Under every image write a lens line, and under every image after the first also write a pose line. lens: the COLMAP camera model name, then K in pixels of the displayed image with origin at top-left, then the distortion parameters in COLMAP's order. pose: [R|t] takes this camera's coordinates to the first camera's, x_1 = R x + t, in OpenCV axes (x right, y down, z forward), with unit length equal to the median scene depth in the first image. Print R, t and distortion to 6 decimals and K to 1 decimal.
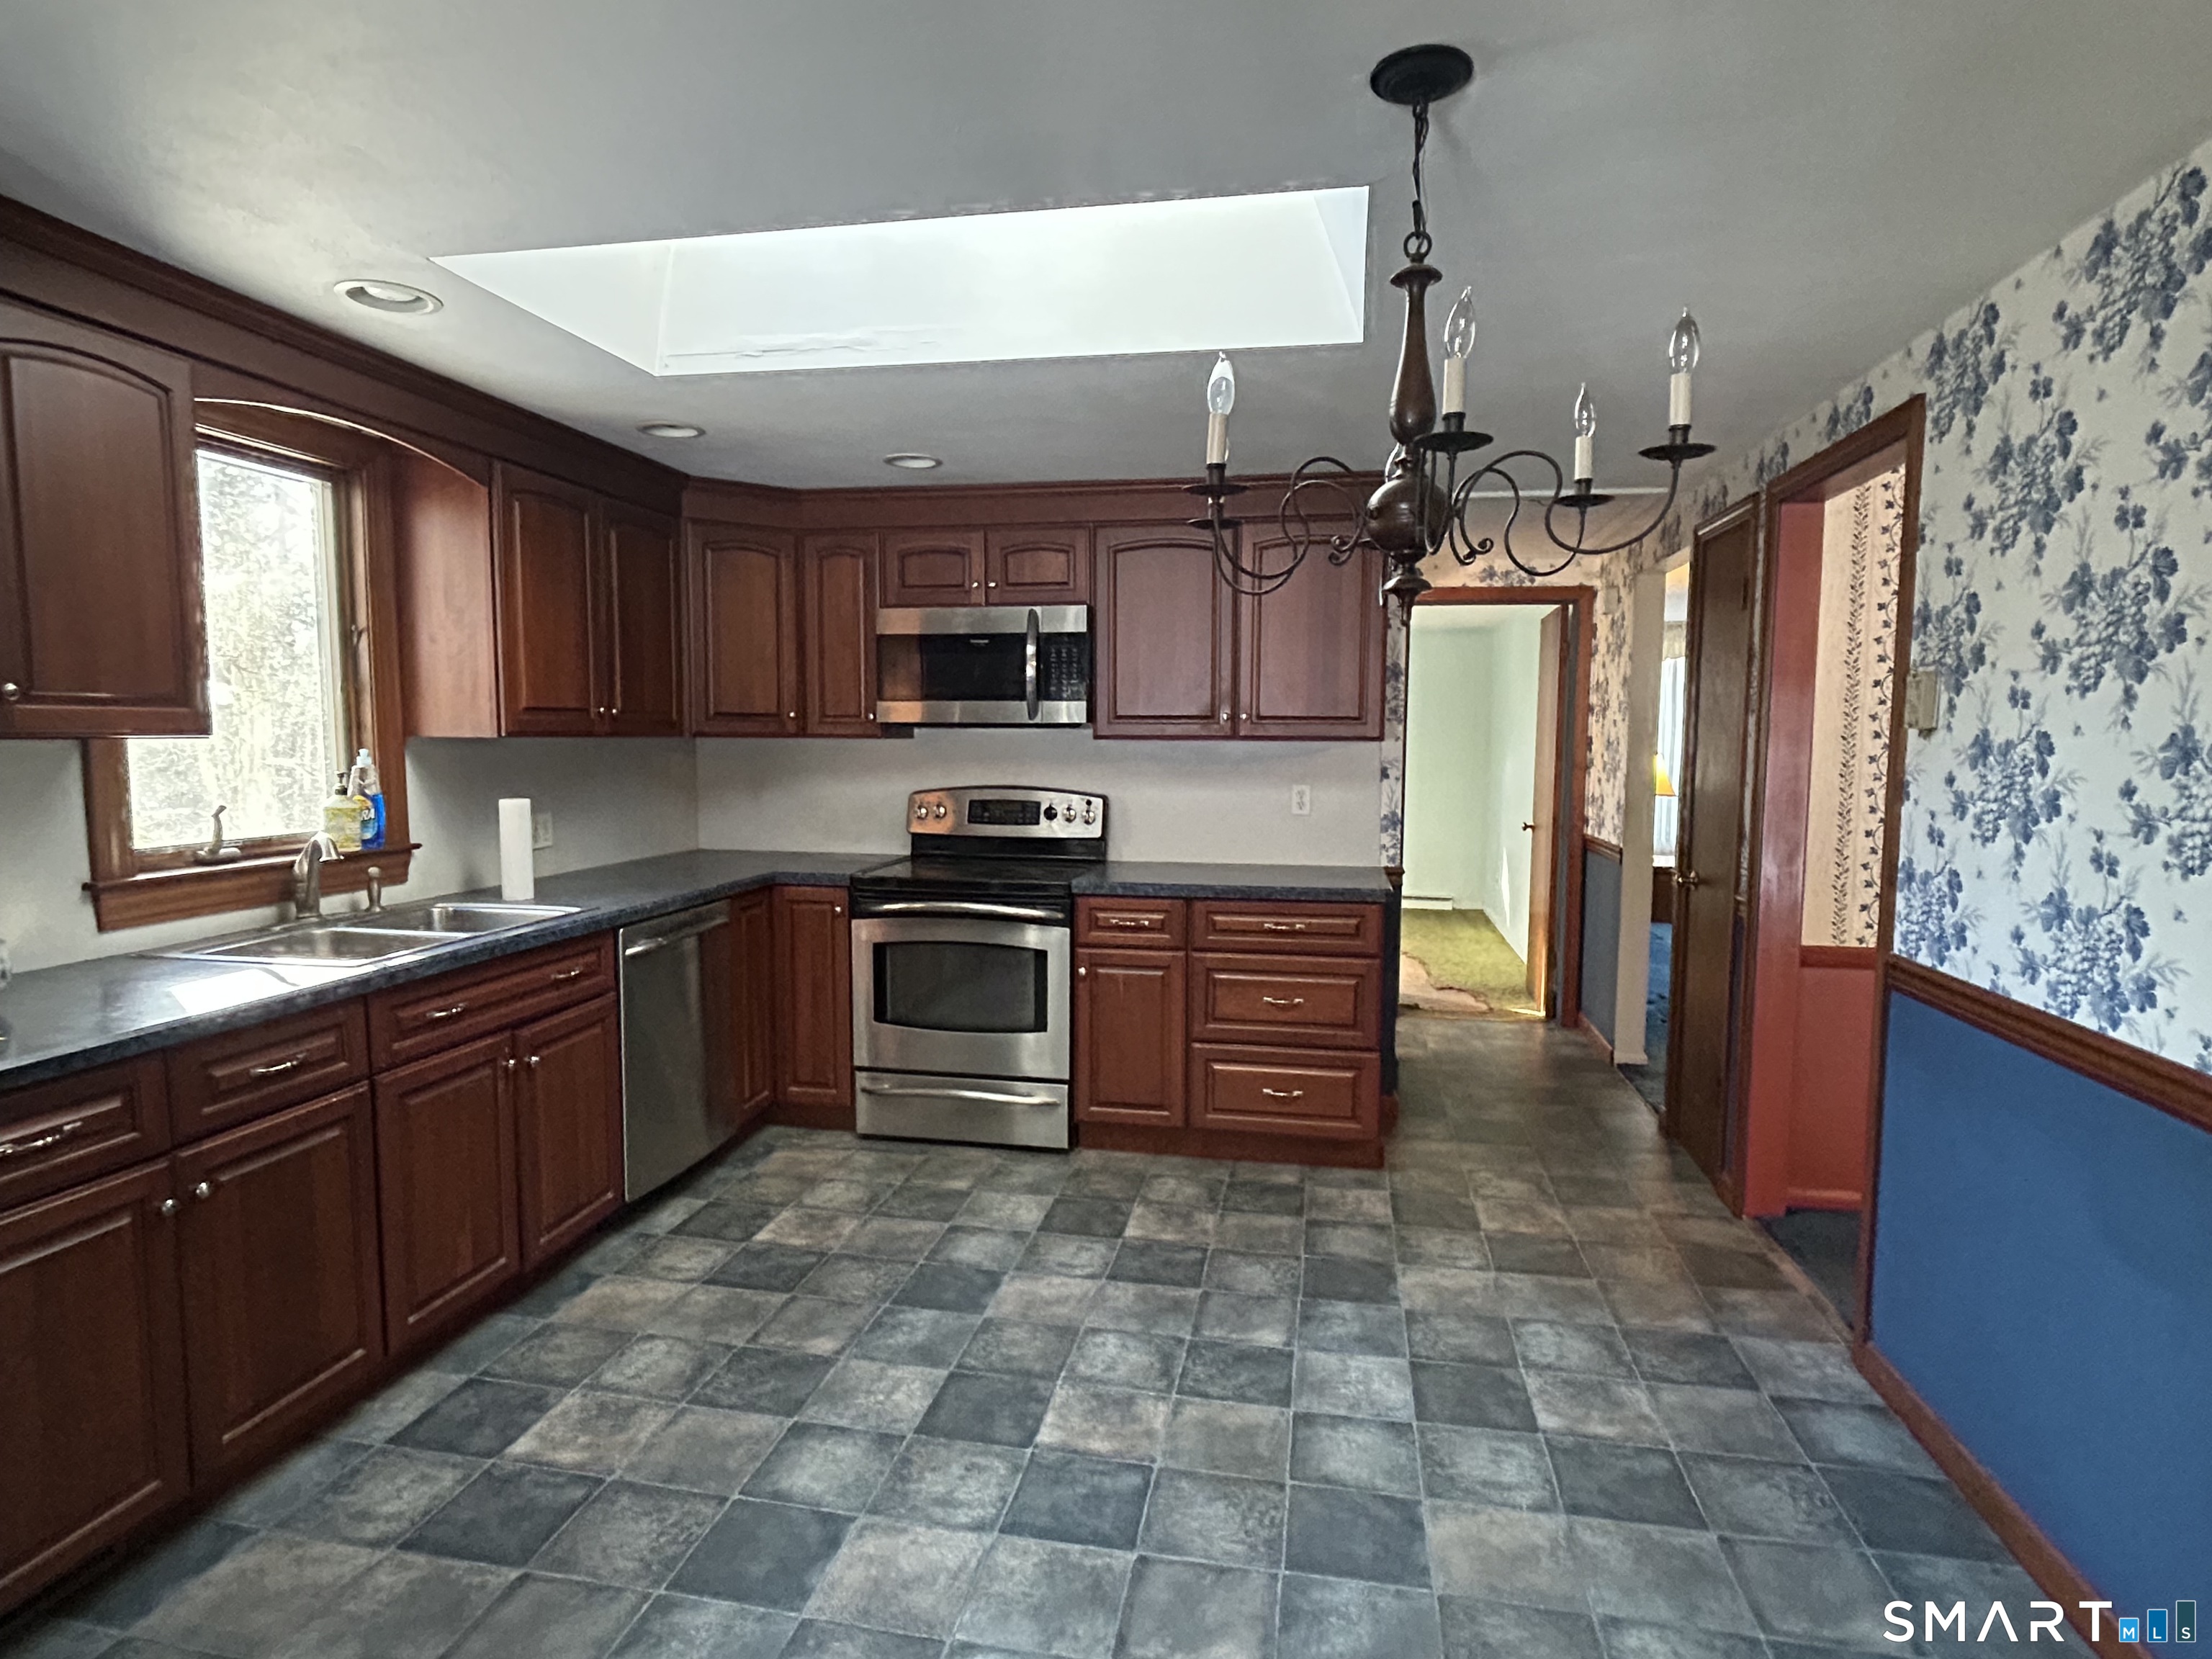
lens RADIAL K [[1165.0, 0, 1109.7], [0, 1165.0, 831.9], [0, 0, 1]] dist [-0.003780, -0.000119]
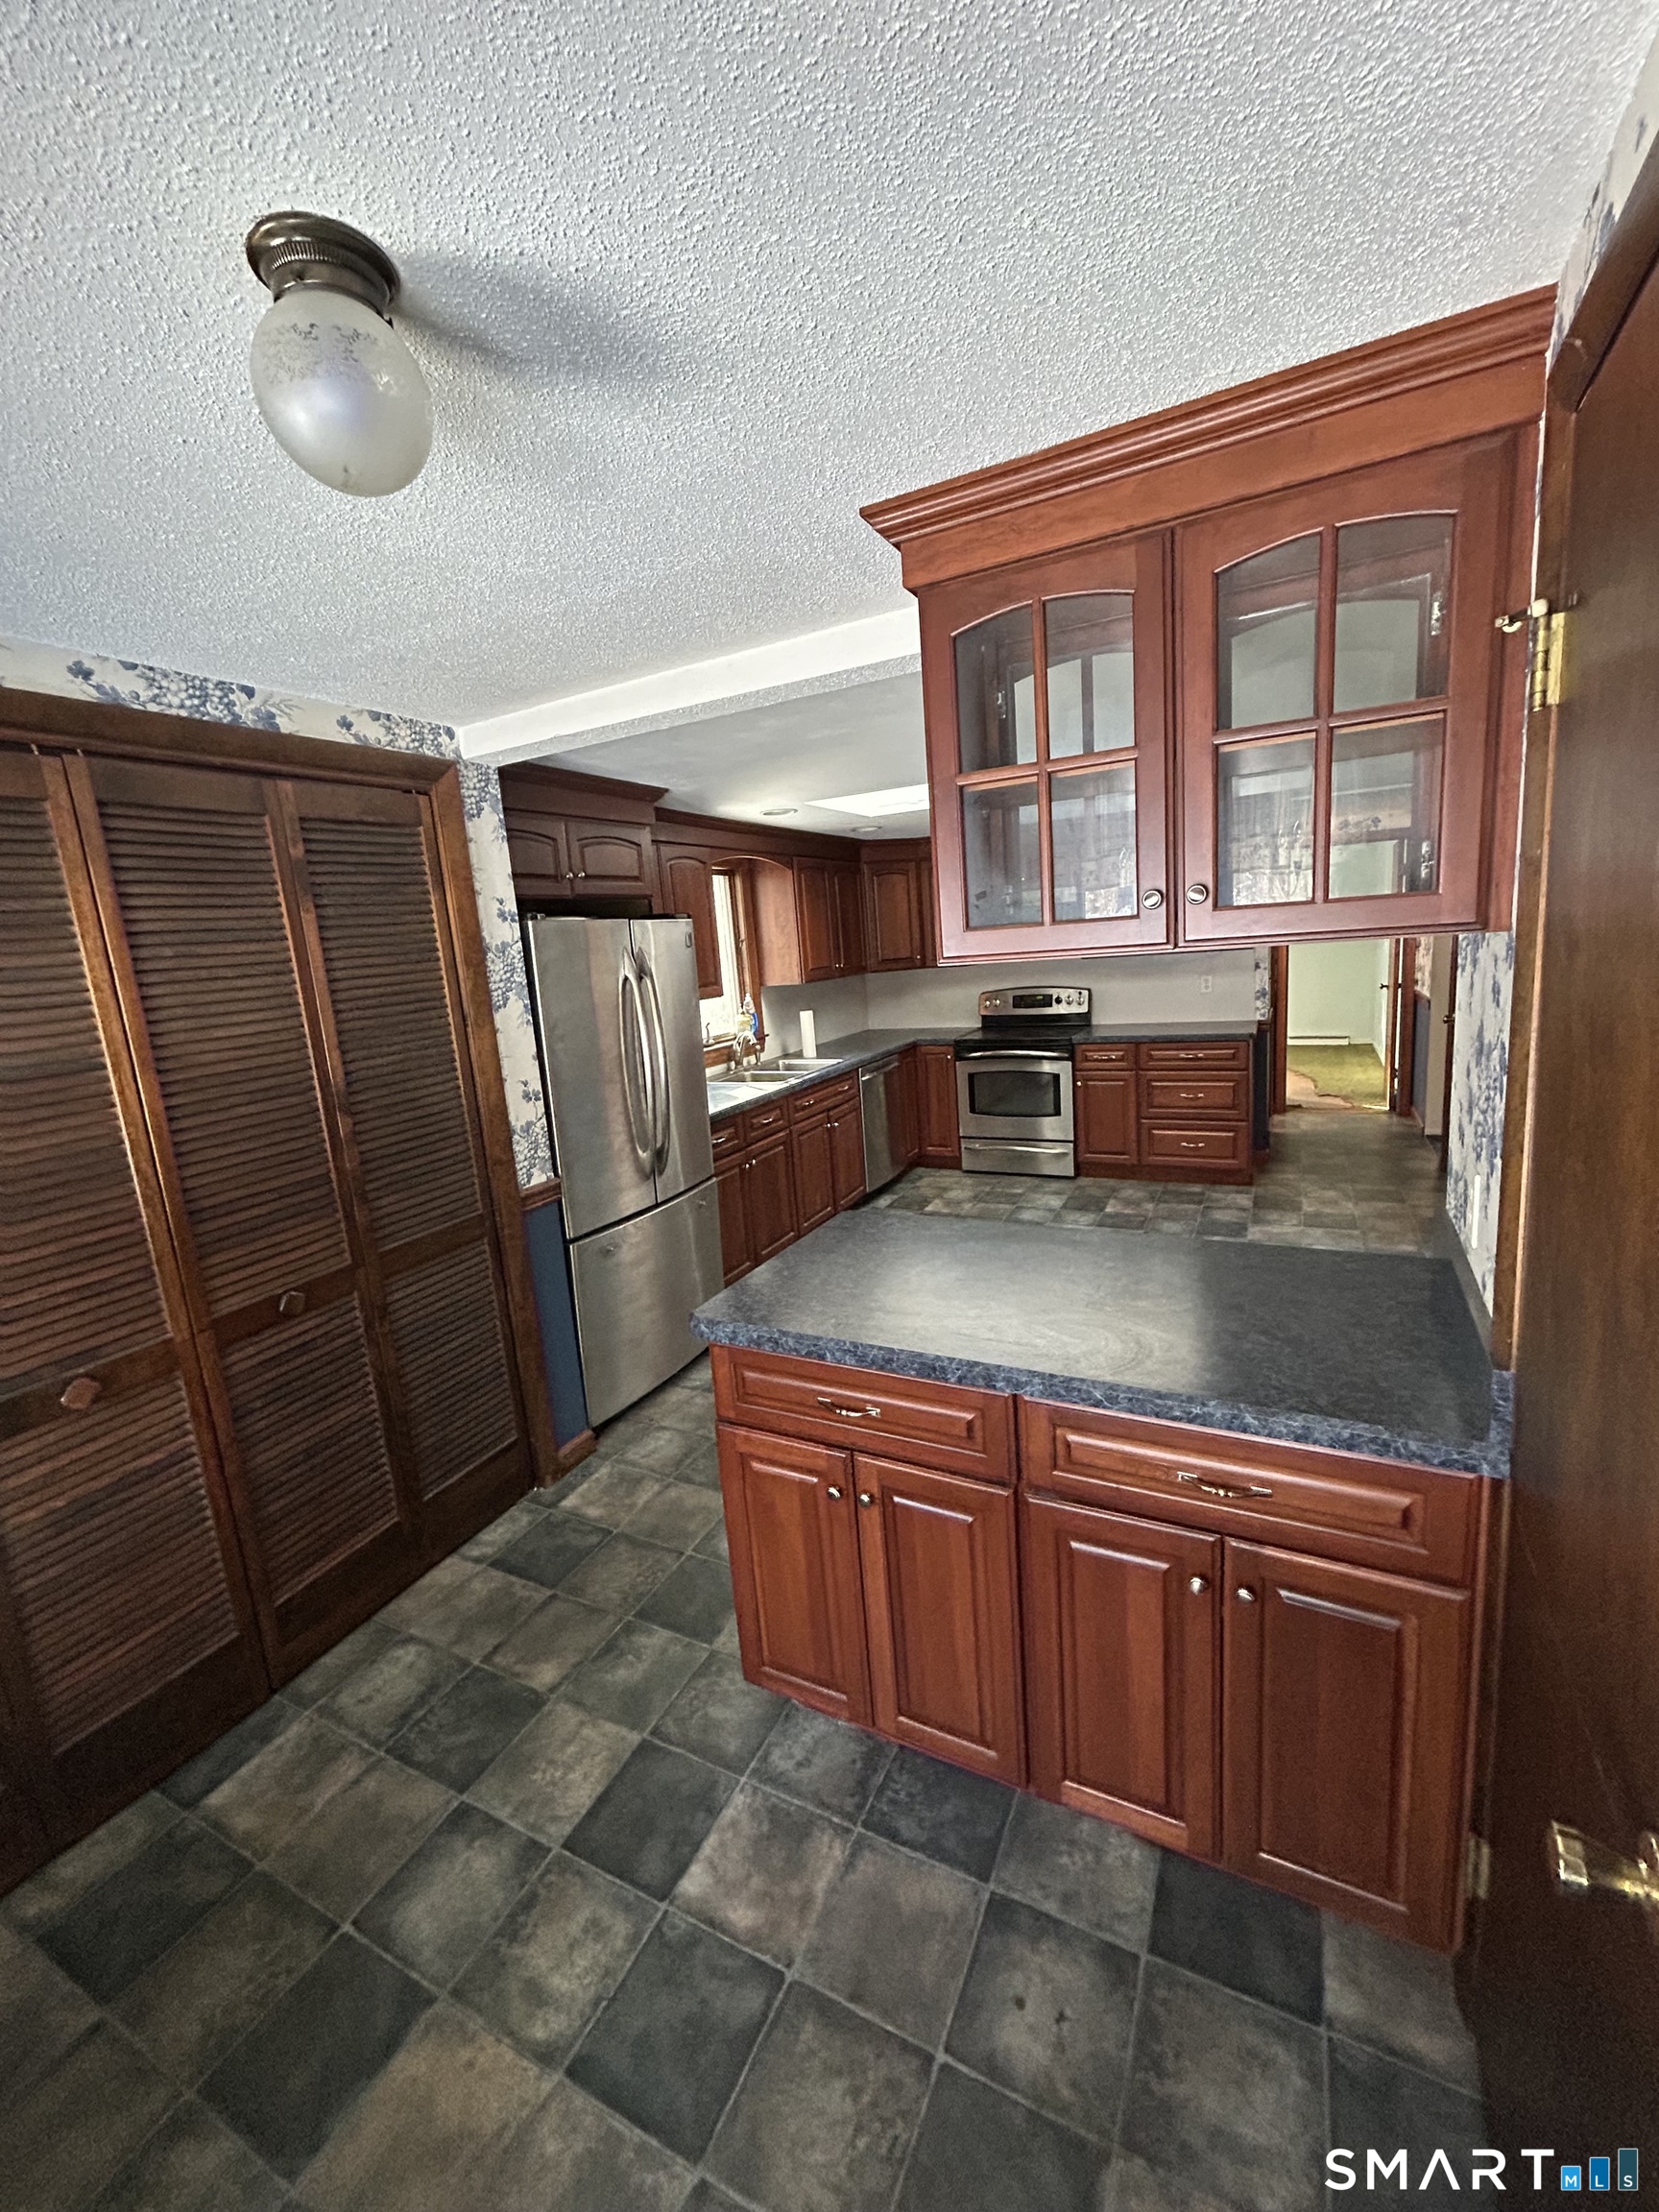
lens RADIAL K [[888.1, 0, 827.4], [0, 888.1, 1107.4], [0, 0, 1]] dist [-0.001367, -0.000074]
pose [[0.955411, -0.025414, -0.294184, 0.009495], [0.058758, 0.992728, 0.105066, -0.019861], [0.289375, -0.117667, 0.949956, -0.520890]]
